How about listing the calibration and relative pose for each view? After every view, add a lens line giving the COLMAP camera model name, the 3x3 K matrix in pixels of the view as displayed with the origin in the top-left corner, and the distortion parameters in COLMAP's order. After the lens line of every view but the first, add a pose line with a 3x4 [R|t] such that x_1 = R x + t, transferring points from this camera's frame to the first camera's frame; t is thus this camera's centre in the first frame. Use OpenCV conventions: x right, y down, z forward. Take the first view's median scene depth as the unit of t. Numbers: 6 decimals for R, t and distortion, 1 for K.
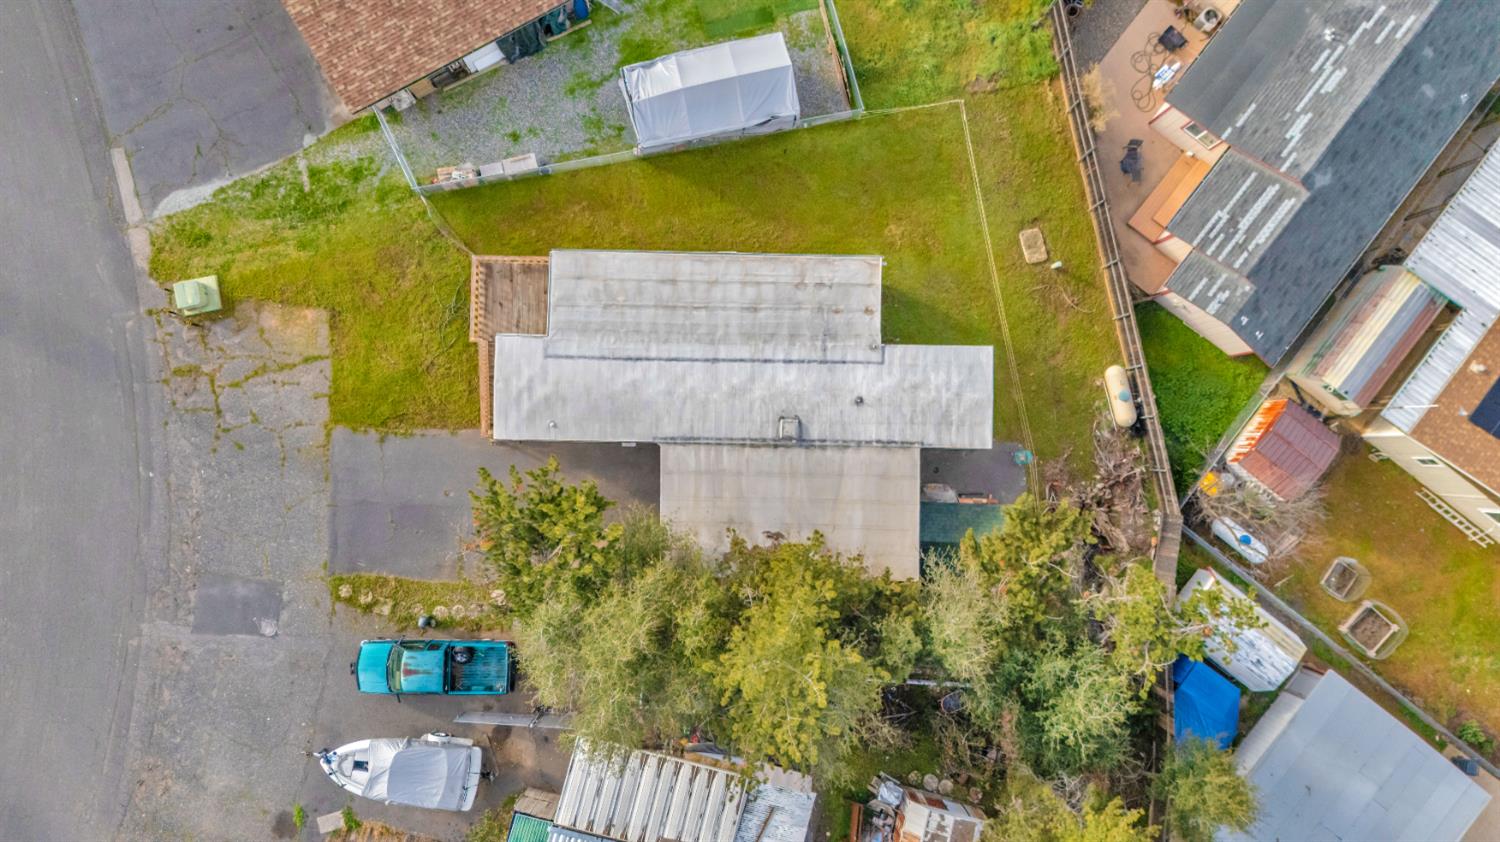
lens RADIAL K [[955.9, 0, 752.2], [0, 955.9, 450.0], [0, 0, 1]] dist [0.030784, -0.000047]
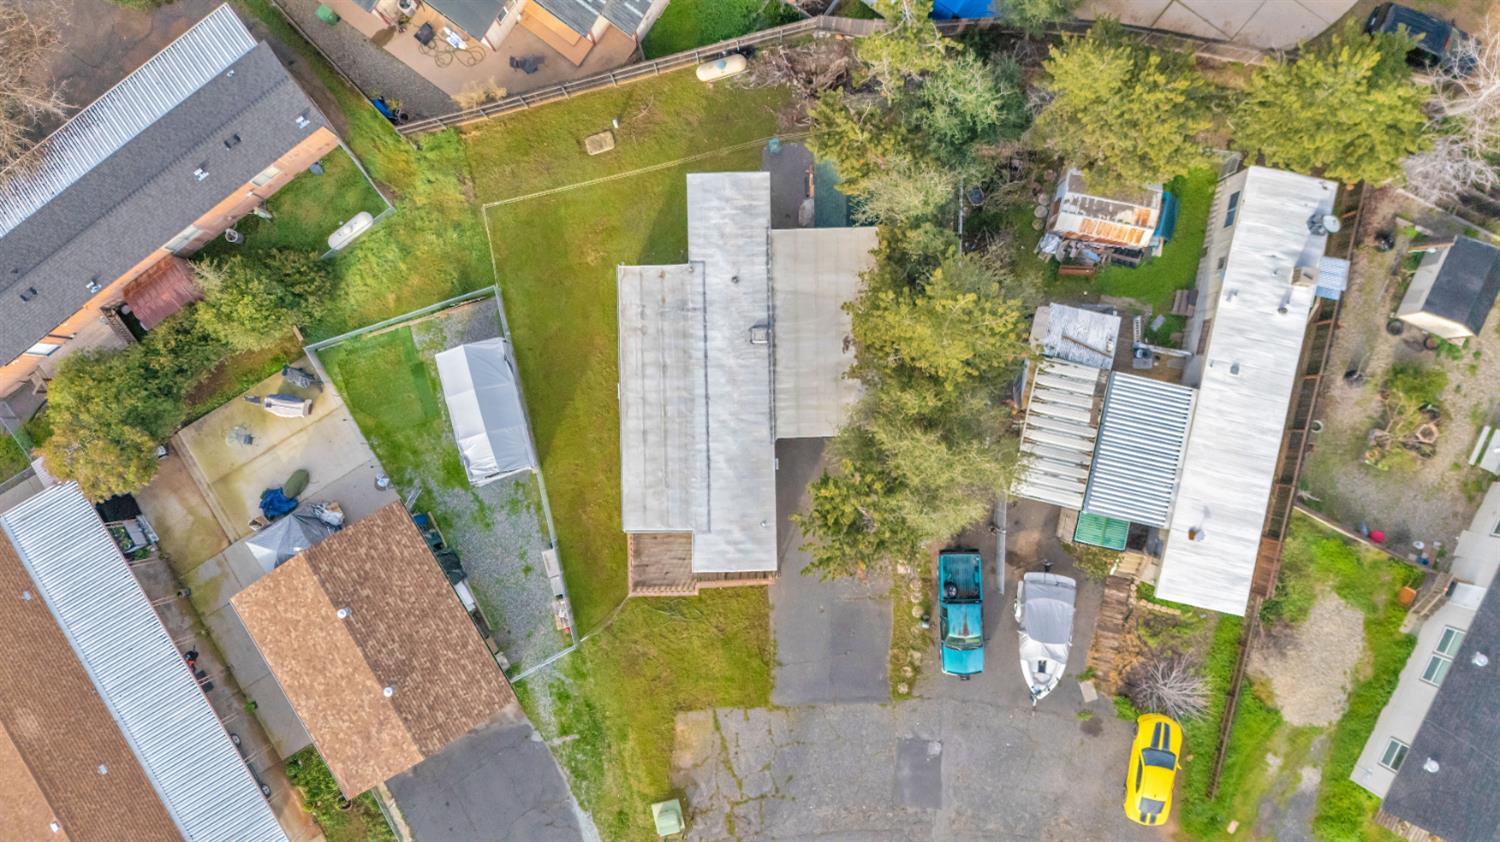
lens RADIAL K [[1104.3, 0, 750.0], [0, 1104.3, 421.0], [0, 0, 1]] dist [0.047278, -0.006088]
pose [[-0.035920, -0.999306, 0.009896, -0.086540], [0.999336, -0.035858, 0.006385, -0.047830], [-0.006025, 0.010118, 0.999931, -0.435070]]
